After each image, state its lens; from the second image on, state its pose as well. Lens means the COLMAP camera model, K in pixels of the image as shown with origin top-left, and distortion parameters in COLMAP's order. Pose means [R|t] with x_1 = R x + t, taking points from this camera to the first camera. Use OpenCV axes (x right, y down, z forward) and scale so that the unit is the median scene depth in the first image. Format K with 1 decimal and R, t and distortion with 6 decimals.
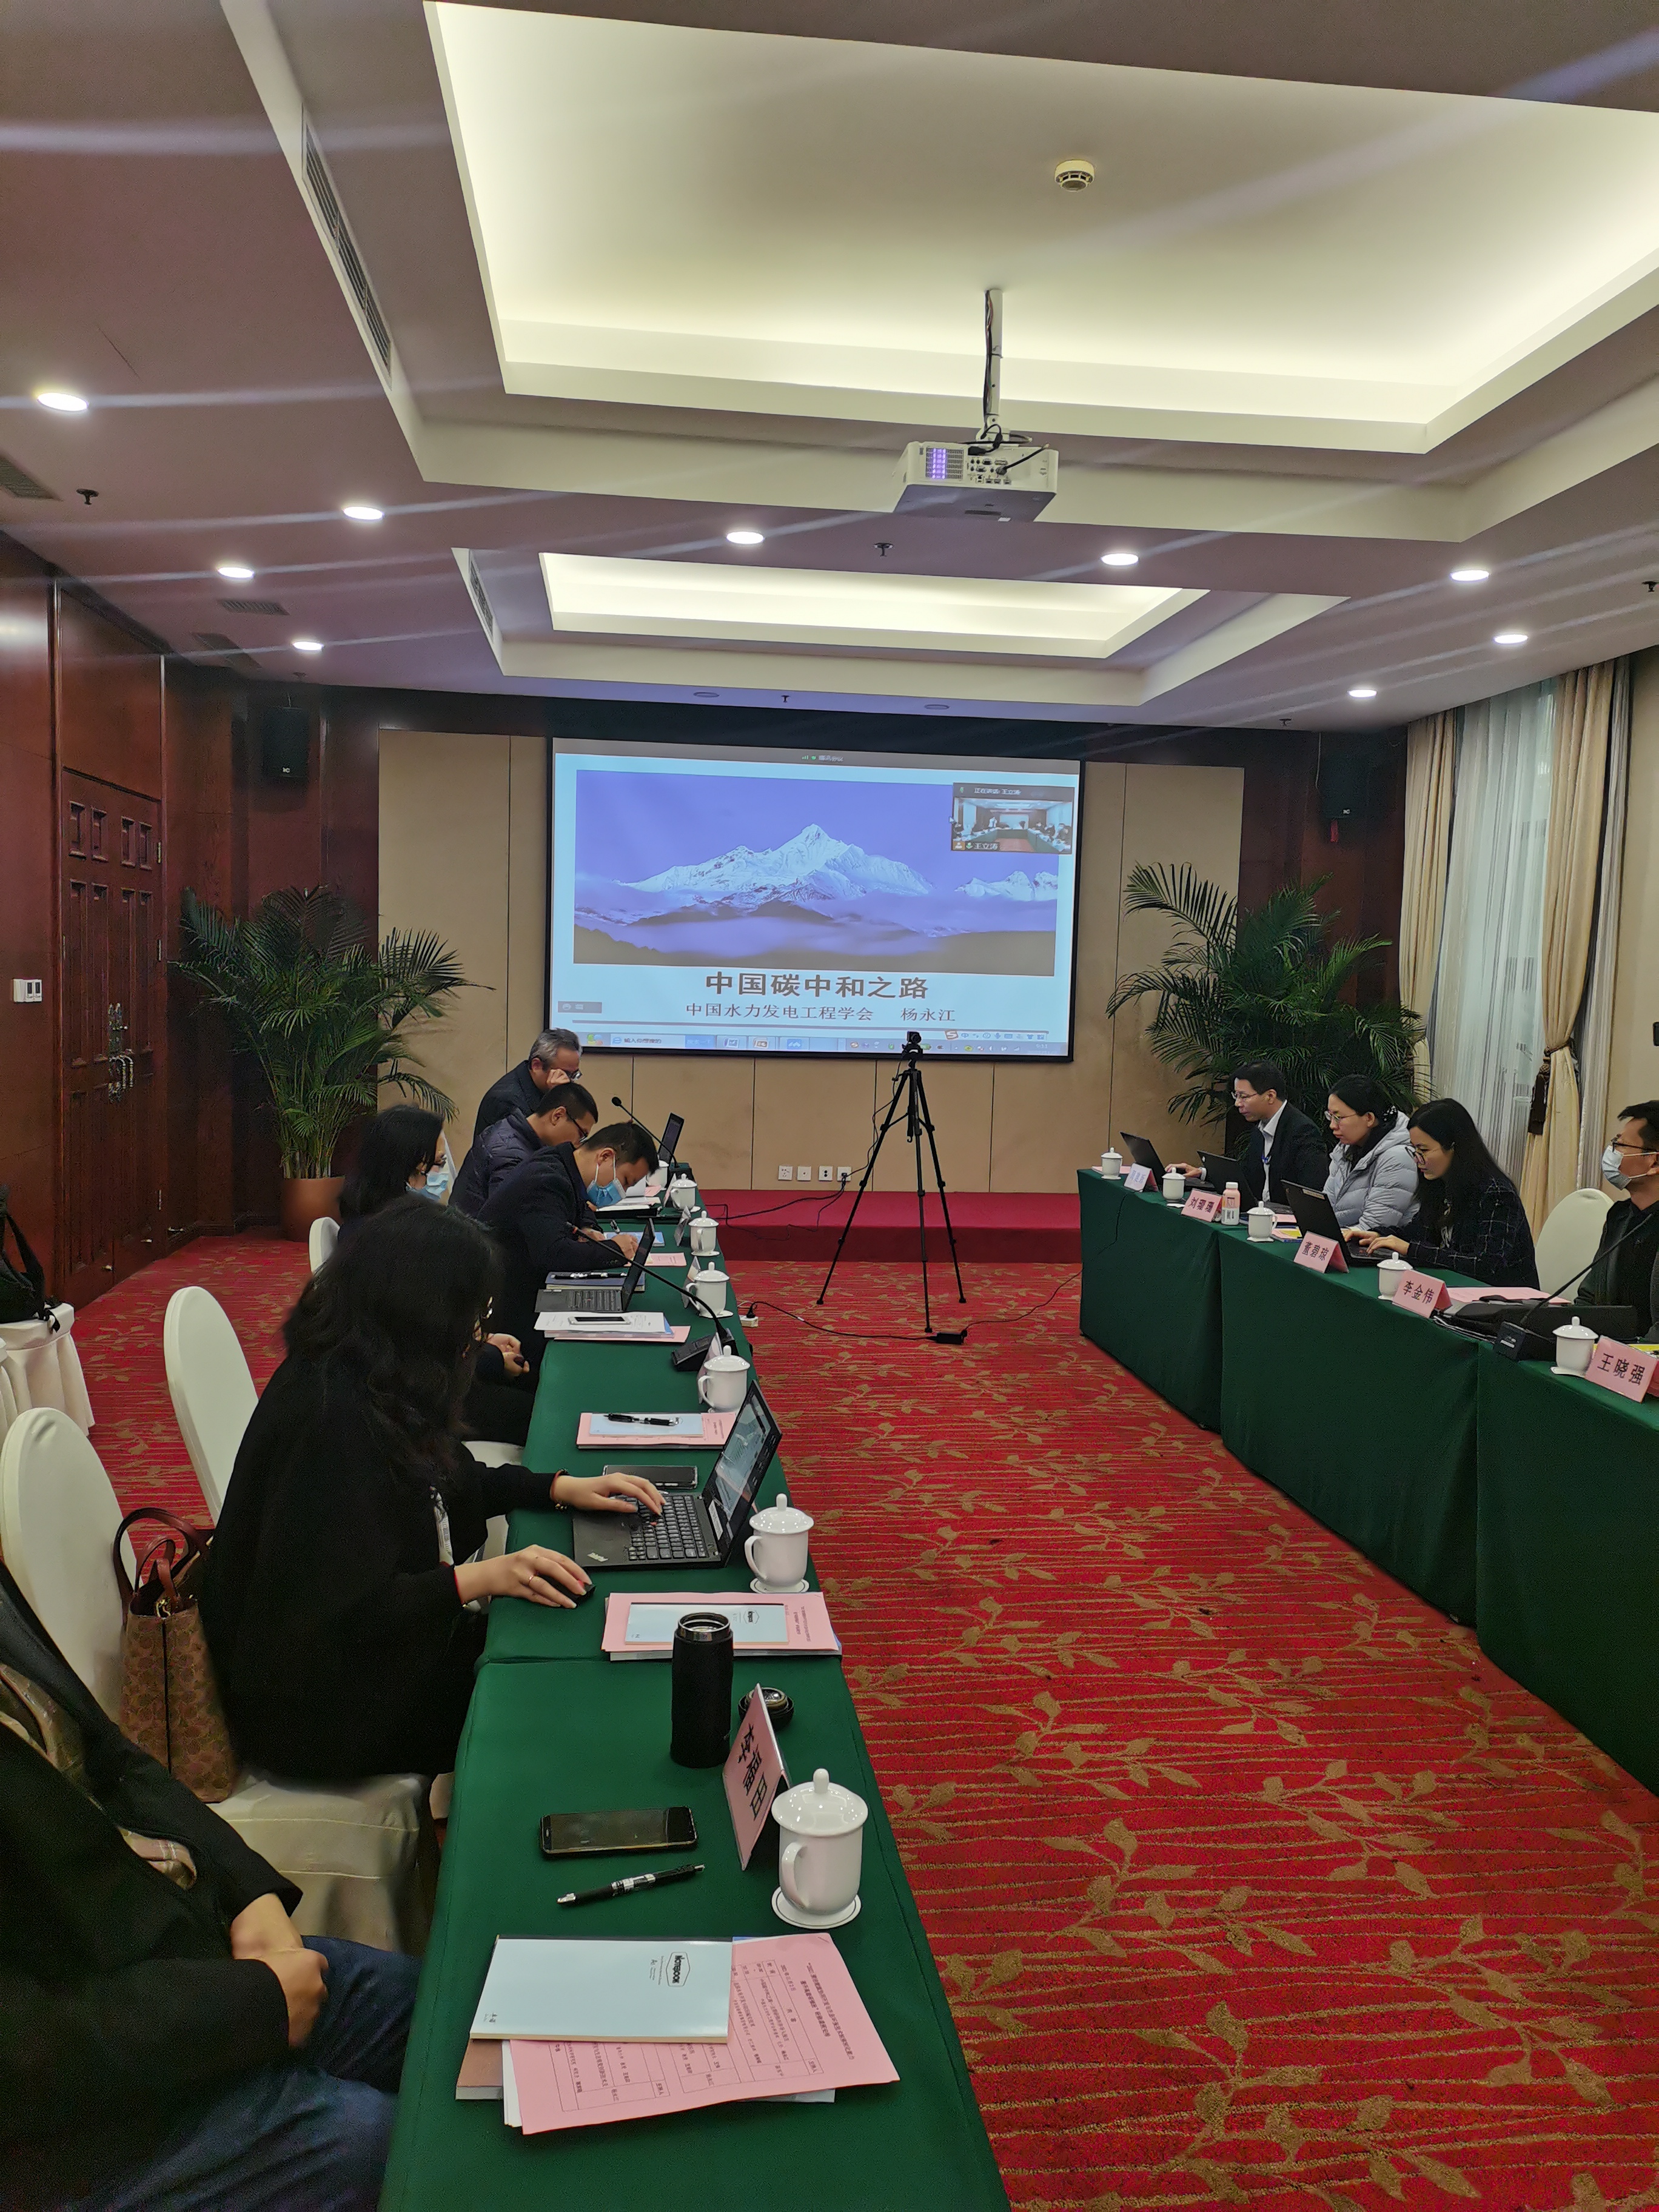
lens RADIAL K [[1689.3, 0, 819.3], [0, 1689.3, 1111.5], [0, 0, 1]] dist [0.074886, -0.062189]
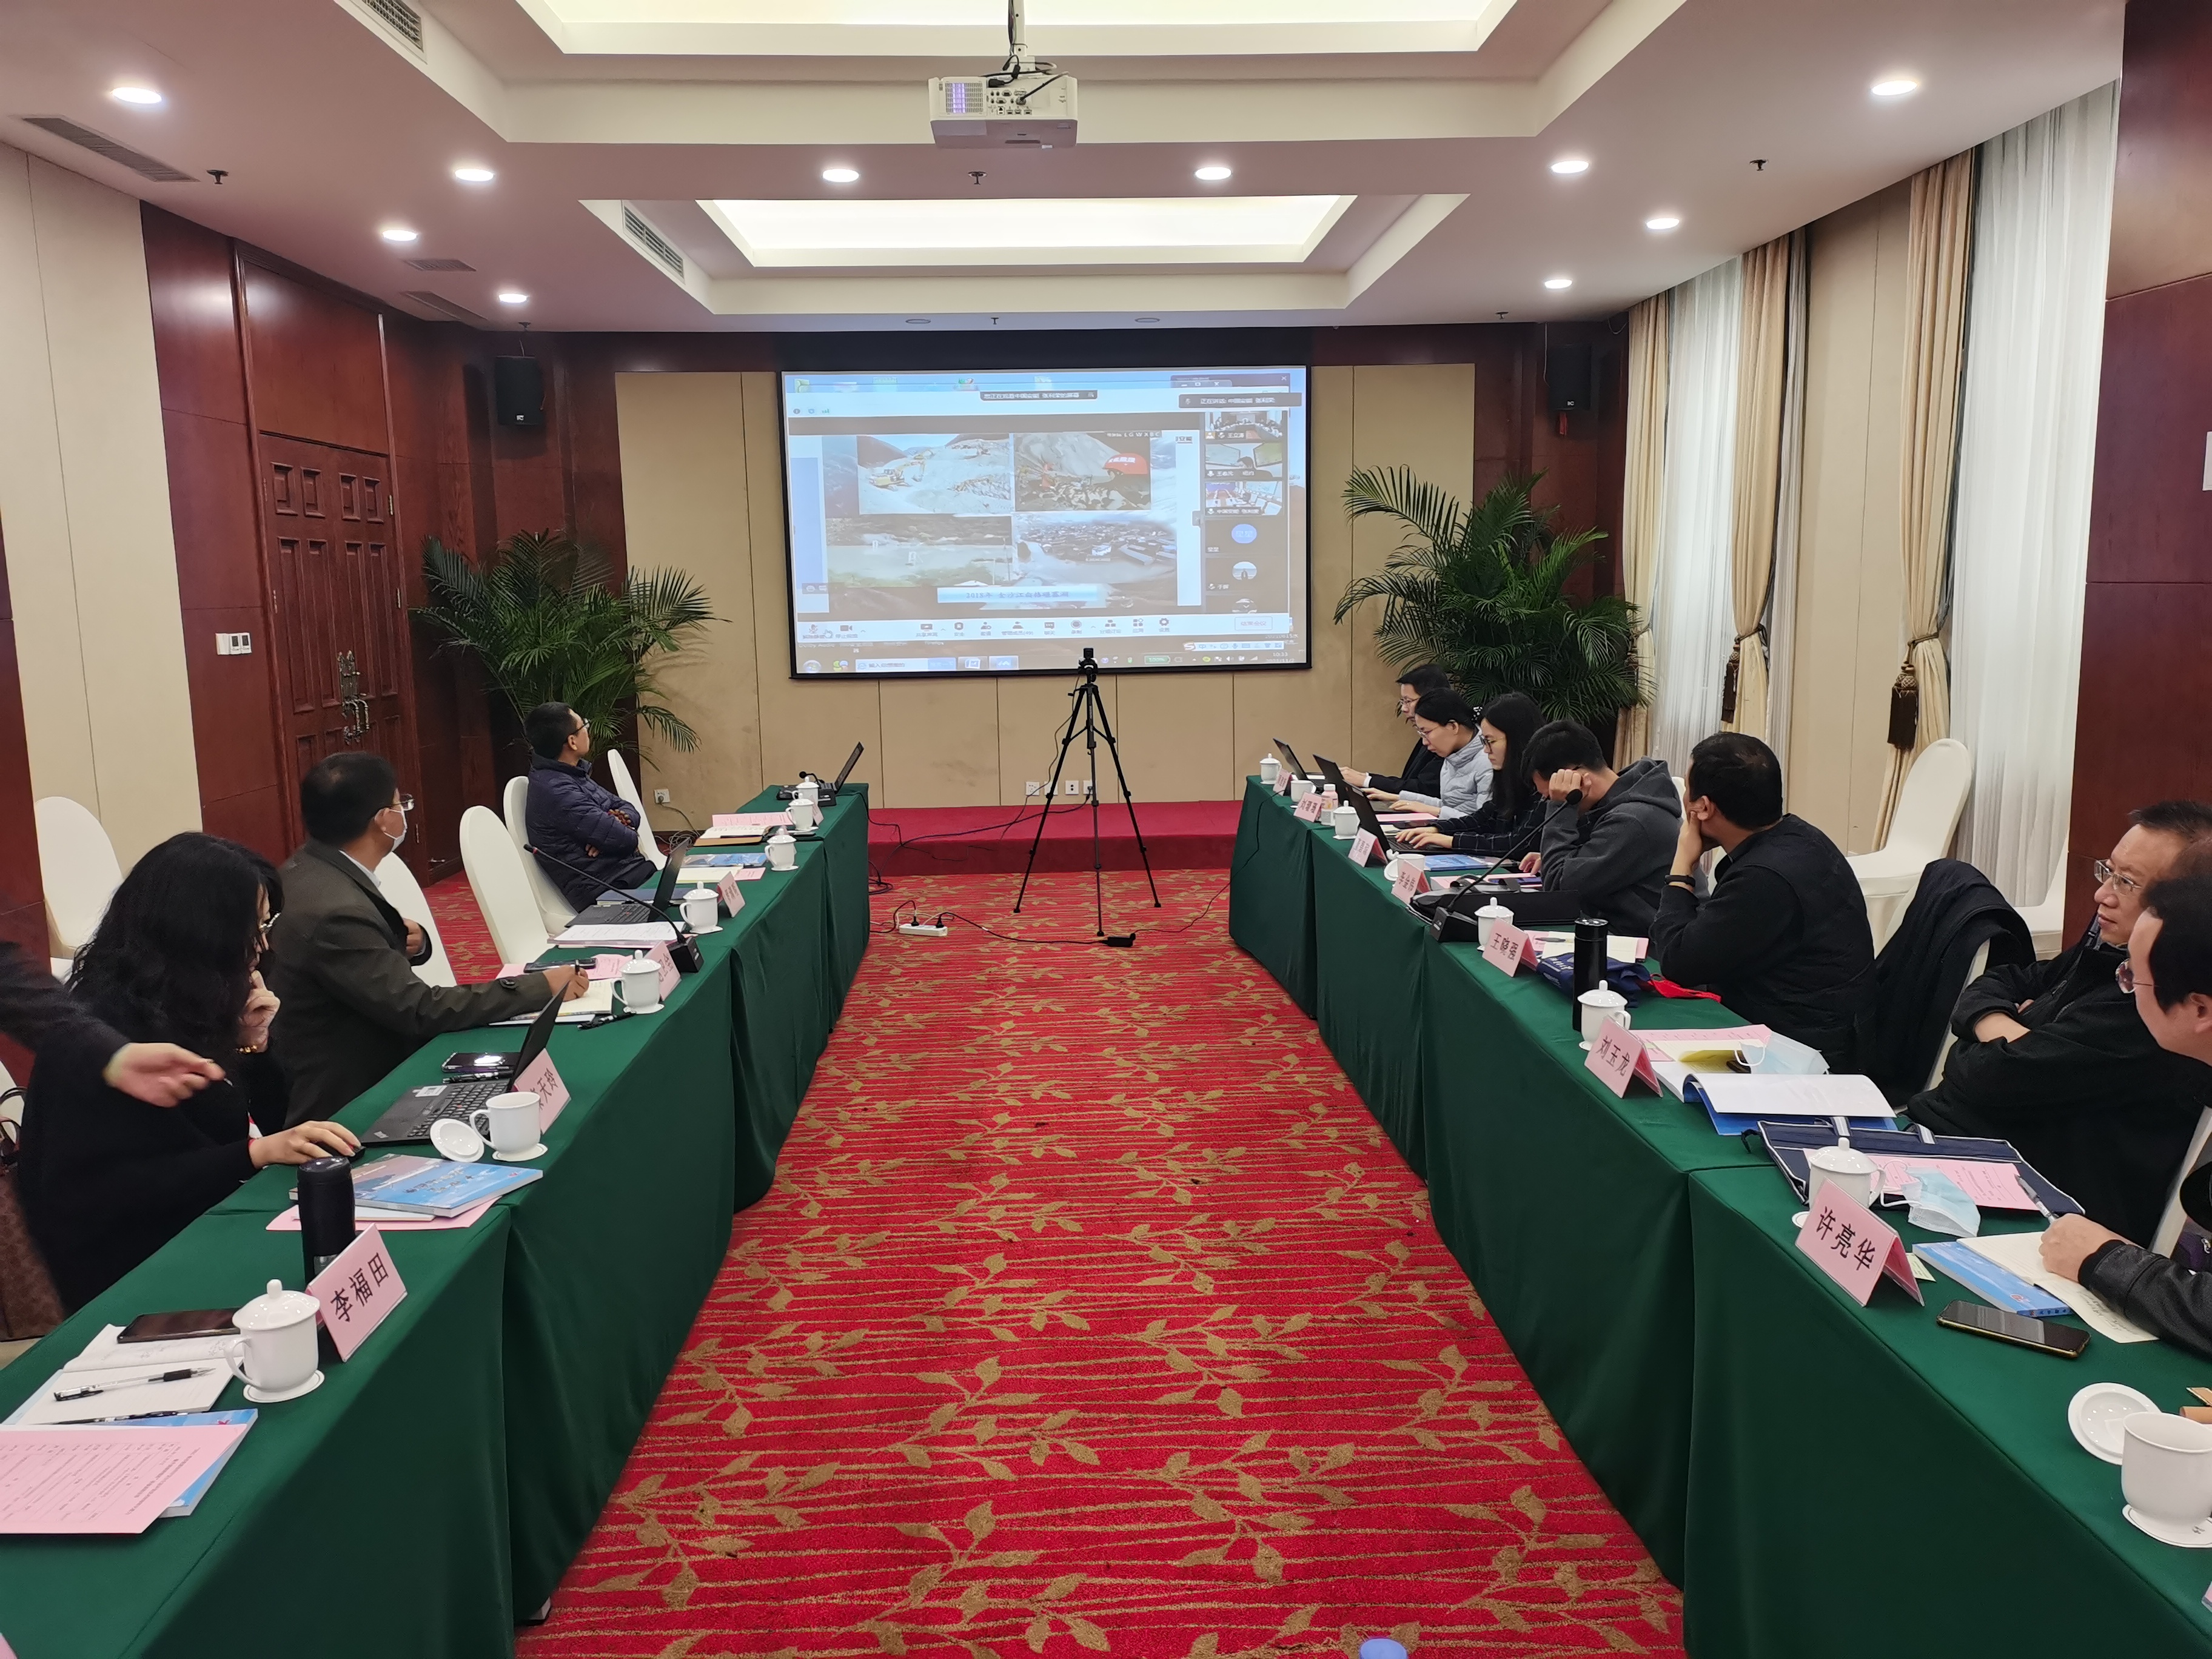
lens RADIAL K [[1689.3, 0, 1097.6], [0, 1689.3, 832.5], [0, 0, 1]] dist [0.074886, -0.062189]
pose [[0.996055, -0.033301, -0.082257, 0.170413], [0.038409, 0.997379, 0.061313, 0.002754], [0.079999, -0.064231, 0.994723, -0.039376]]
